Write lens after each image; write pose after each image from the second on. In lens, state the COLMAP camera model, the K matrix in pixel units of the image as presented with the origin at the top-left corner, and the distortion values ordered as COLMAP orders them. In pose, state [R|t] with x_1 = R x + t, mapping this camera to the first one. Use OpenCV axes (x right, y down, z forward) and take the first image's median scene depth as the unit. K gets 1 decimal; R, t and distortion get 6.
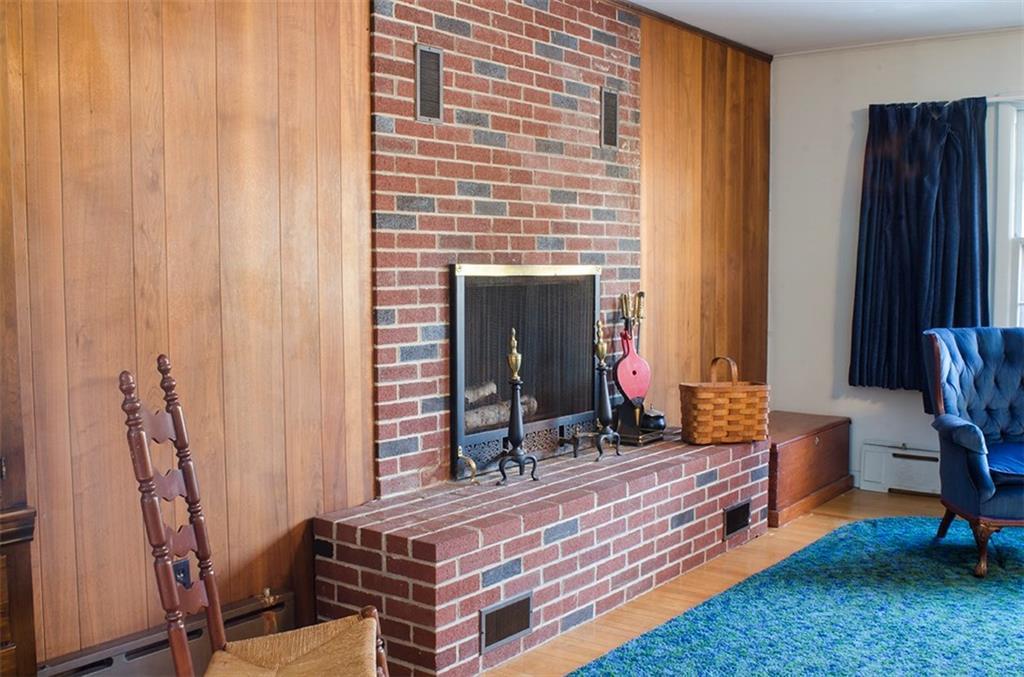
lens RADIAL K [[1064.0, 0, 512.0], [0, 1064.0, 338.5], [0, 0, 1]] dist [-0.077670, 0.054510]
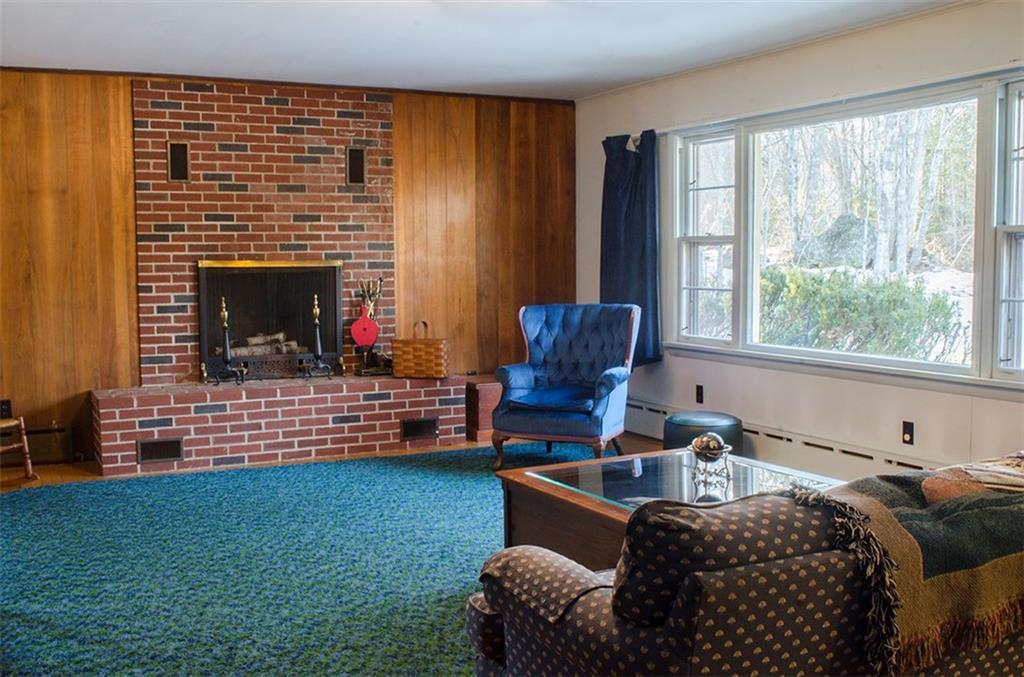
lens RADIAL K [[1064.0, 0, 512.0], [0, 1064.0, 338.5], [0, 0, 1]] dist [-0.077670, 0.054510]
pose [[0.898146, 0.029663, -0.438696, 1.129154], [-0.026282, 0.999560, 0.013778, 0.021042], [0.438911, -0.000845, 0.898530, -0.340388]]
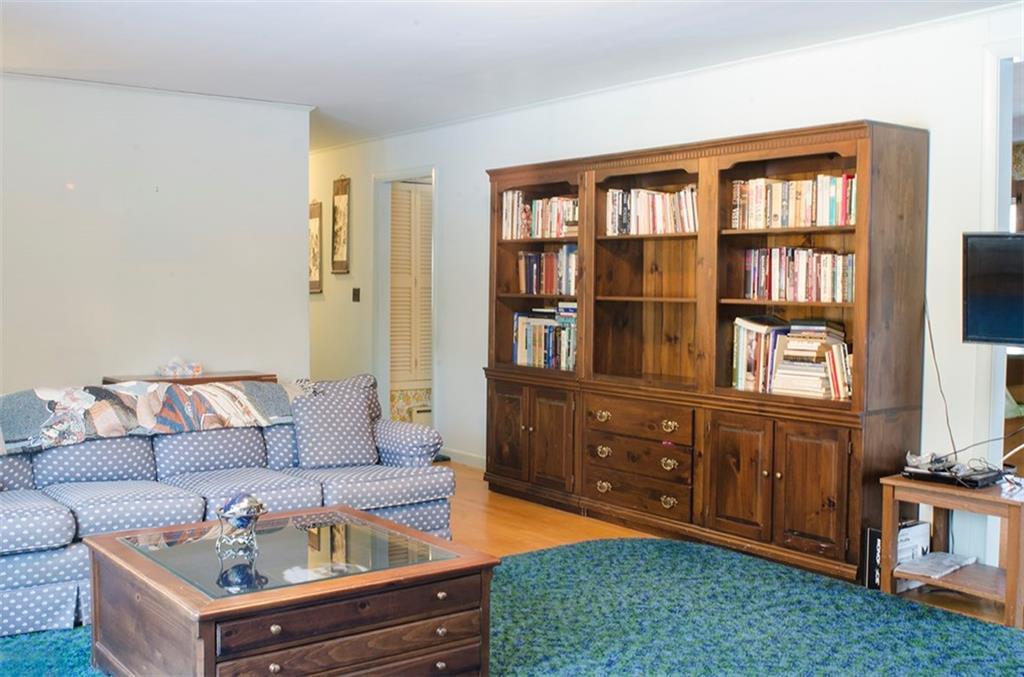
lens RADIAL K [[1064.0, 0, 512.0], [0, 1064.0, 338.5], [0, 0, 1]] dist [-0.077670, 0.054510]
pose [[-0.960735, -0.016048, 0.277002, 0.459600], [0.017586, 0.992797, 0.118510, -0.095696], [-0.276908, 0.118729, -0.953533, 1.275214]]
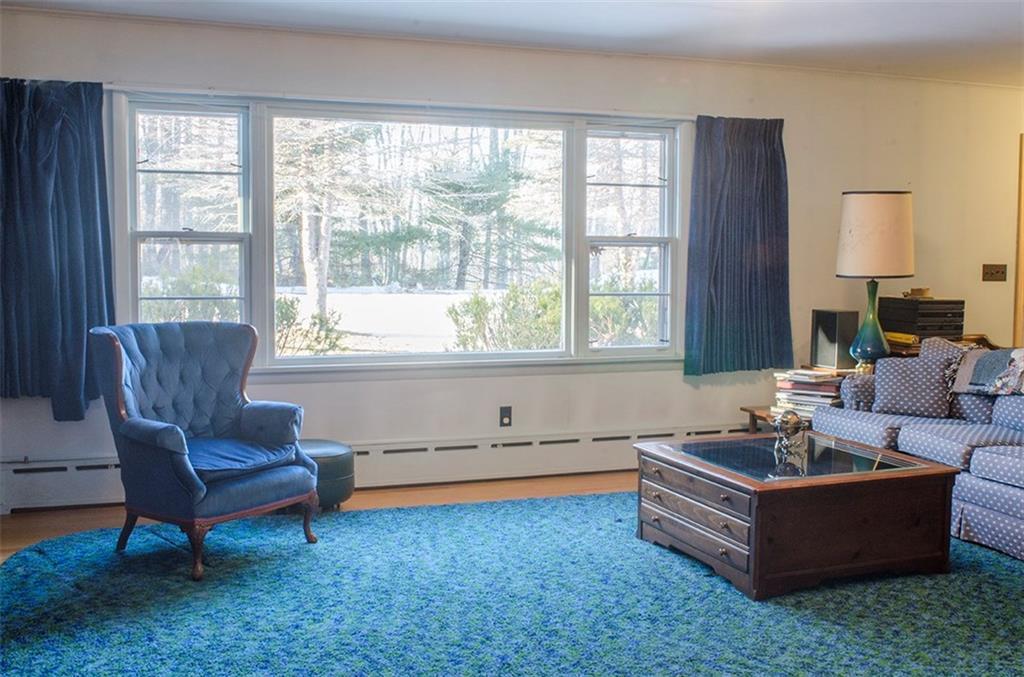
lens RADIAL K [[1064.0, 0, 512.0], [0, 1064.0, 338.5], [0, 0, 1]] dist [-0.077670, 0.054510]
pose [[0.542923, -0.057053, 0.837842, -0.205067], [0.050707, 0.998096, 0.035107, -0.016383], [-0.838250, 0.023424, 0.544782, 0.217793]]
